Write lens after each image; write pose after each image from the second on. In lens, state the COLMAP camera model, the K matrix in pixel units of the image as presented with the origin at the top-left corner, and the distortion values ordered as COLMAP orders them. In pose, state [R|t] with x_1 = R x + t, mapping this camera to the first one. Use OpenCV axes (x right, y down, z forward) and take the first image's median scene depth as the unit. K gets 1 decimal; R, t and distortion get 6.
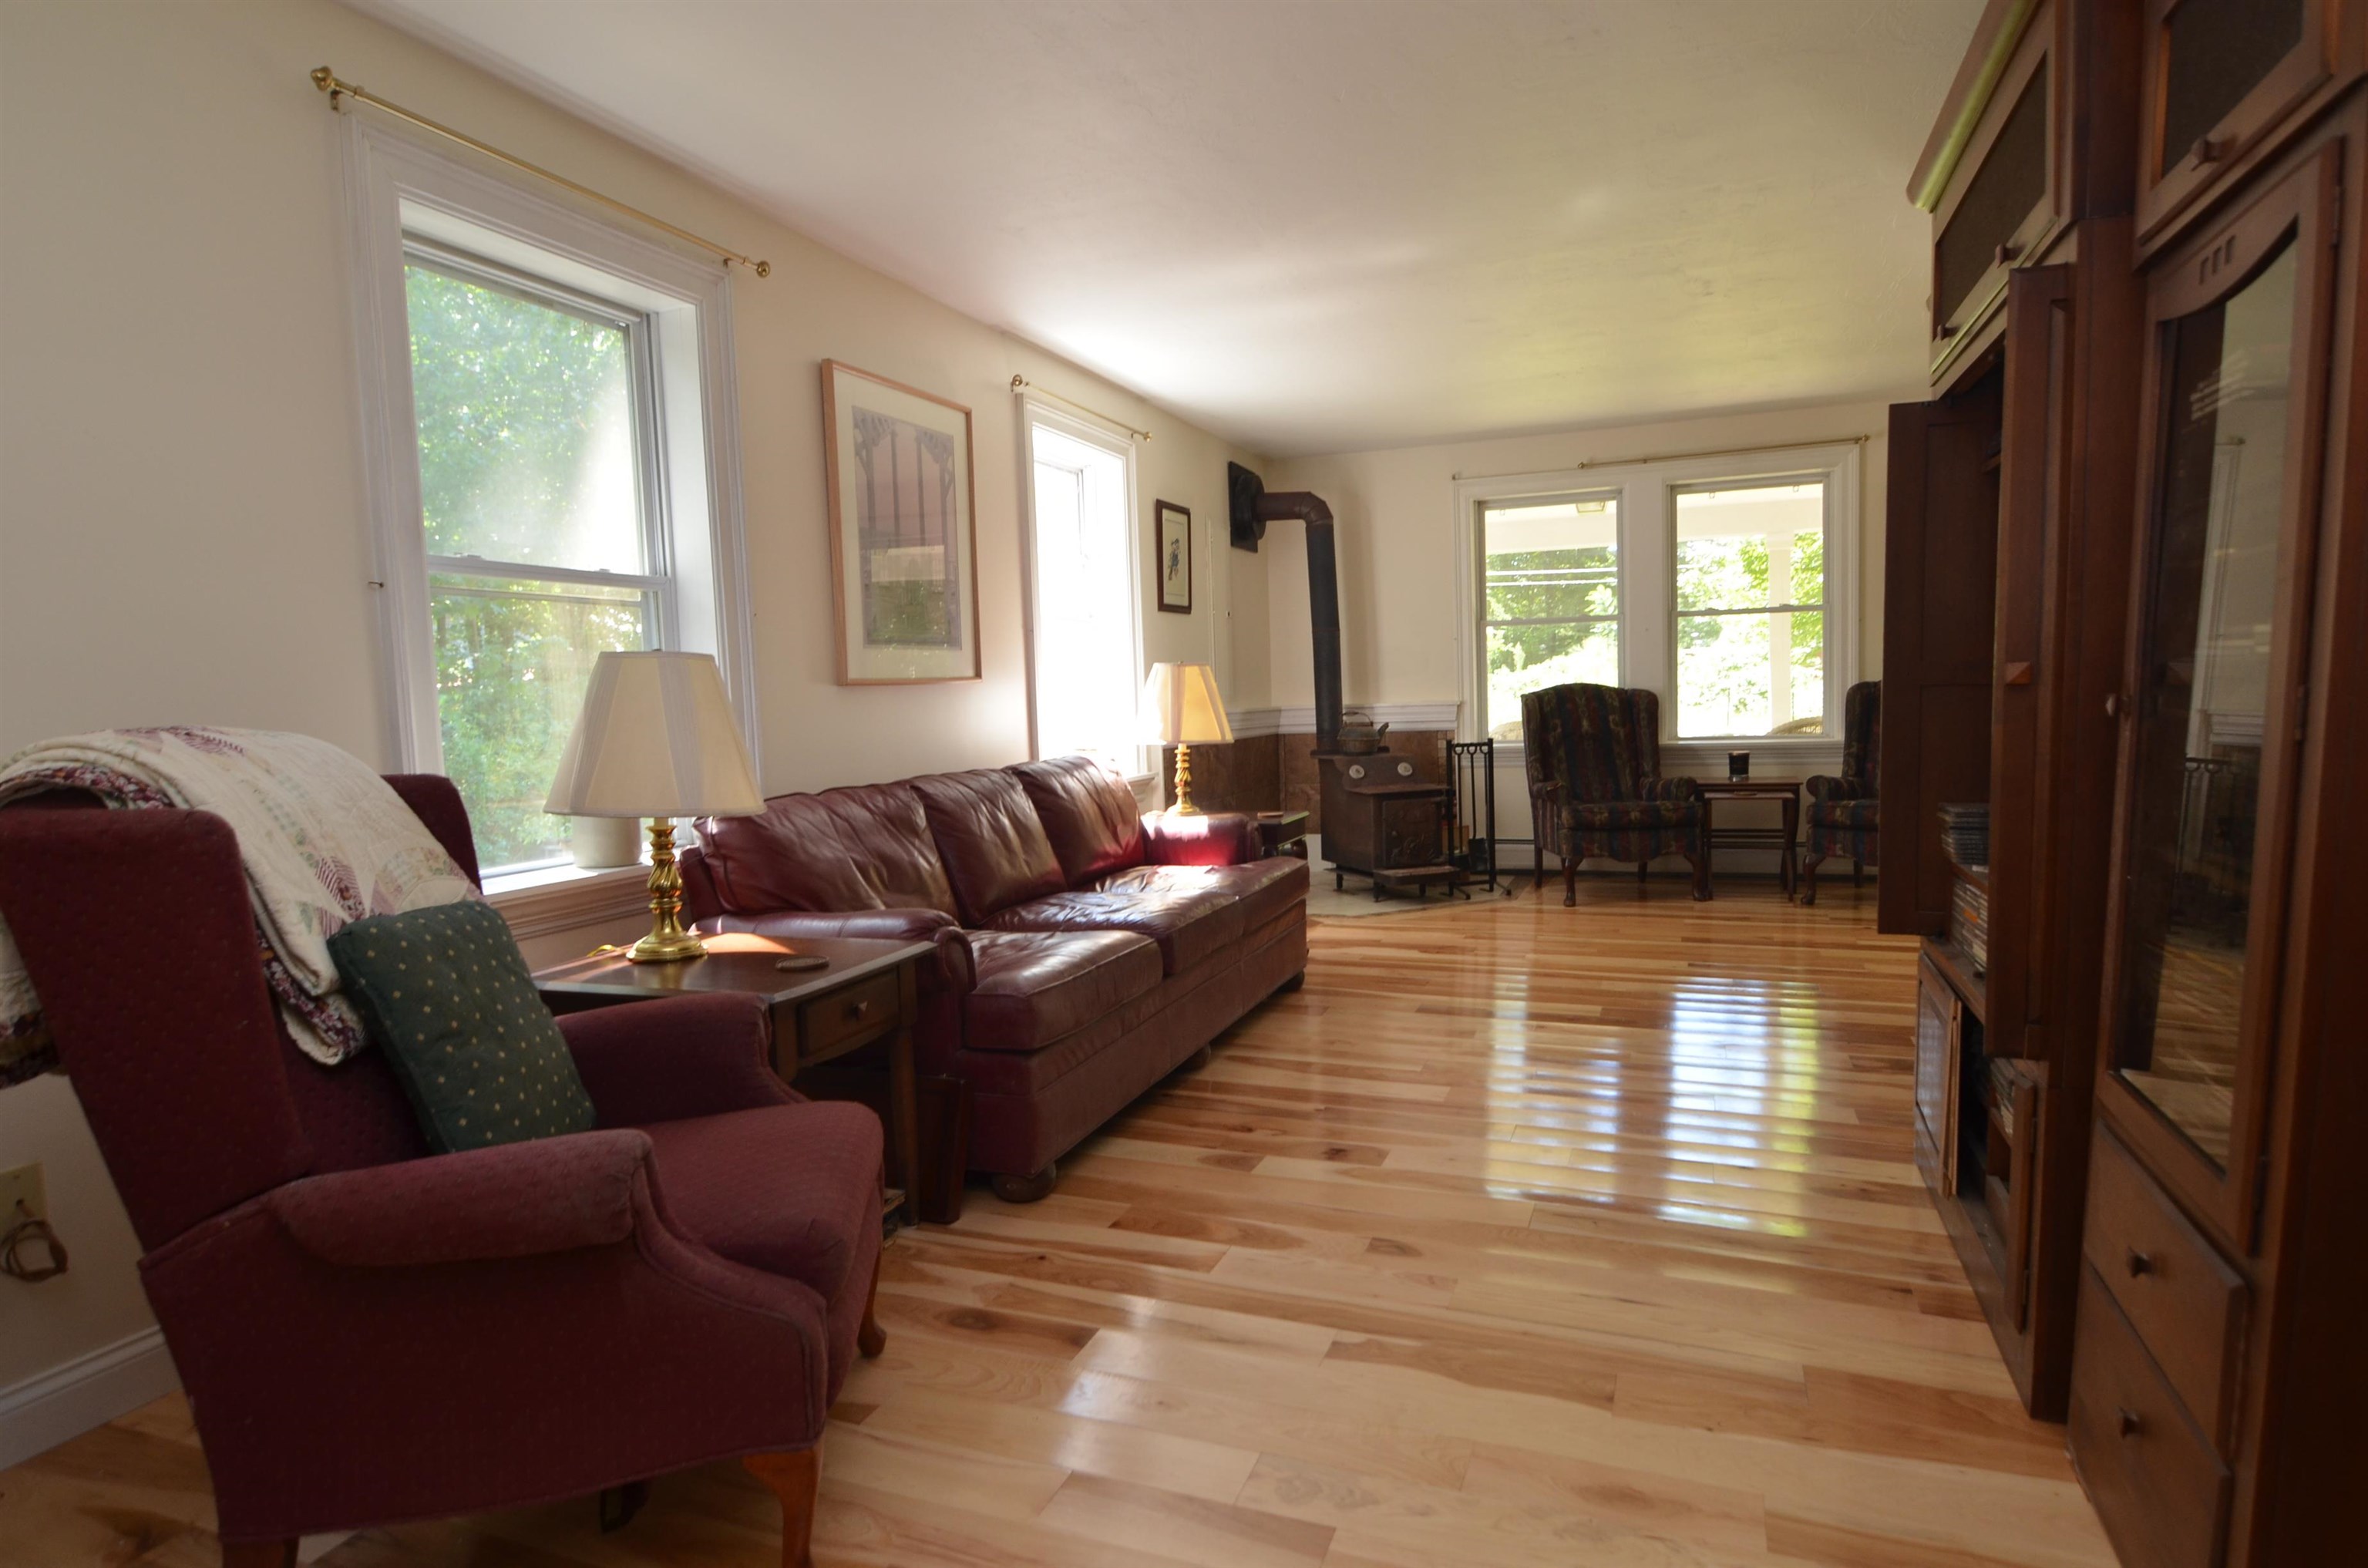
lens RADIAL K [[1302.3, 0, 1173.7], [0, 1302.3, 790.0], [0, 0, 1]] dist [-0.002149, -0.011843]
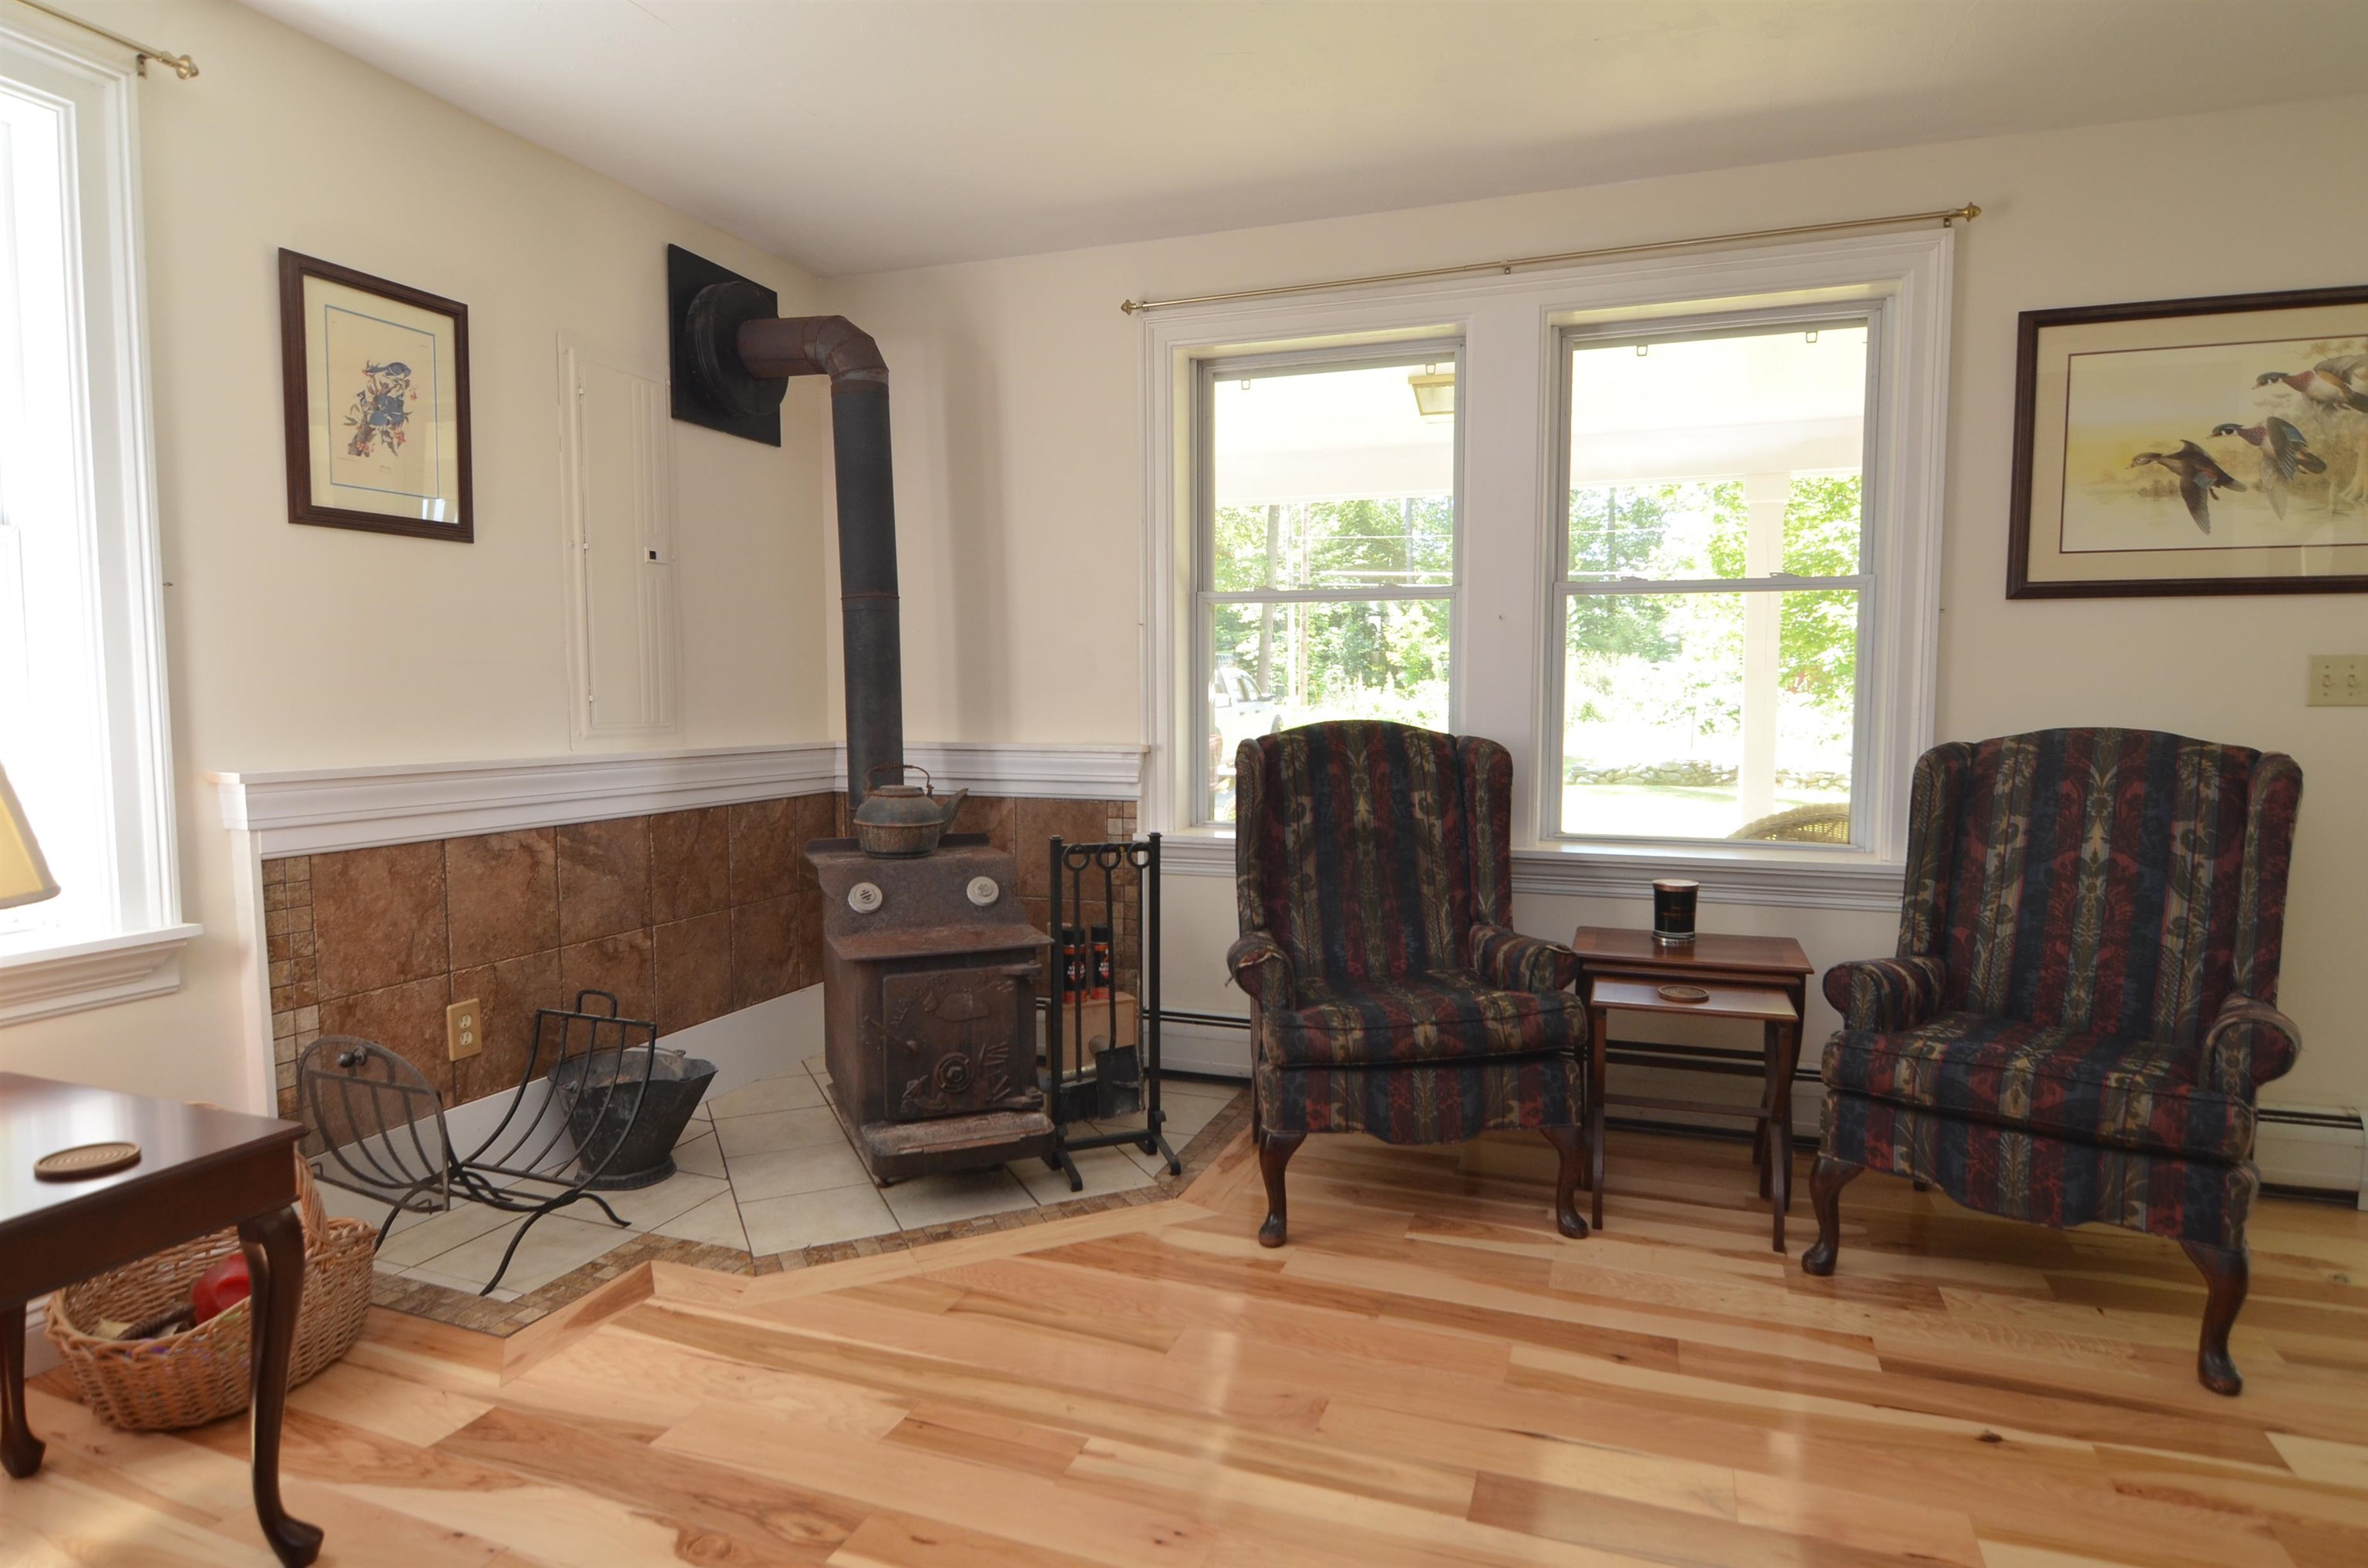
lens RADIAL K [[1302.3, 0, 1174.7], [0, 1302.3, 792.6], [0, 0, 1]] dist [-0.002149, -0.011843]
pose [[0.999232, 0.031685, 0.023044, 0.236711], [-0.031771, 0.999489, 0.003399, -0.055923], [-0.022924, -0.004128, 0.999729, 0.523184]]
